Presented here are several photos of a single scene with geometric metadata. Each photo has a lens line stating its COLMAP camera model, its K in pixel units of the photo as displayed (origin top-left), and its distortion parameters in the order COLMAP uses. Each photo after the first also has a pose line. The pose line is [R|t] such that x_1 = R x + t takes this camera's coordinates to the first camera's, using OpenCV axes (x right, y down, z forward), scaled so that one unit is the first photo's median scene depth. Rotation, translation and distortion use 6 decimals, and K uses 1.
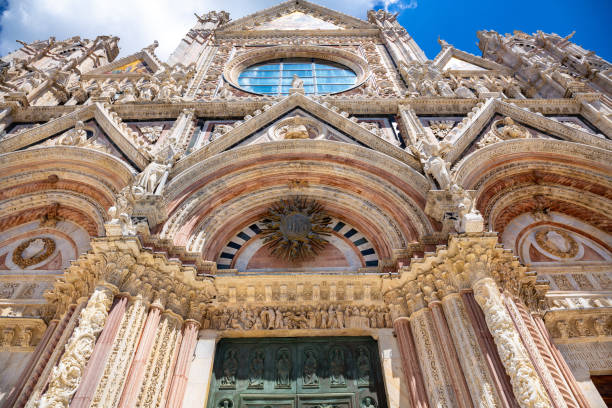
lens RADIAL K [[440.0, 0, 306.0], [0, 440.0, 204.0], [0, 0, 1]] dist [-0.111221, 0.077855]
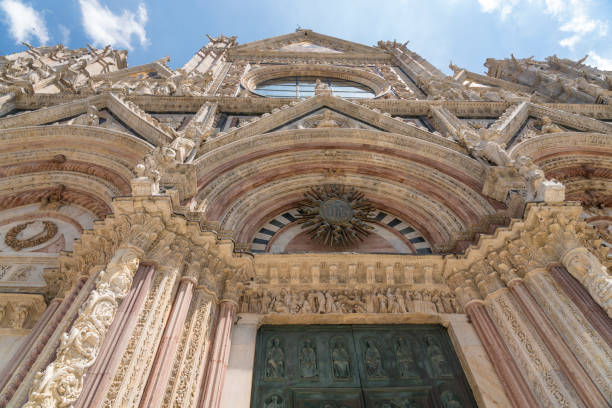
lens RADIAL K [[427.0, 0, 306.0], [0, 427.0, 204.0], [0, 0, 1]] dist [-0.028934, 0.000144]
pose [[0.998932, 0.024247, 0.039330, -0.118201], [-0.019040, 0.991624, -0.127746, 0.145209], [-0.042098, 0.126861, 0.991027, 0.123709]]
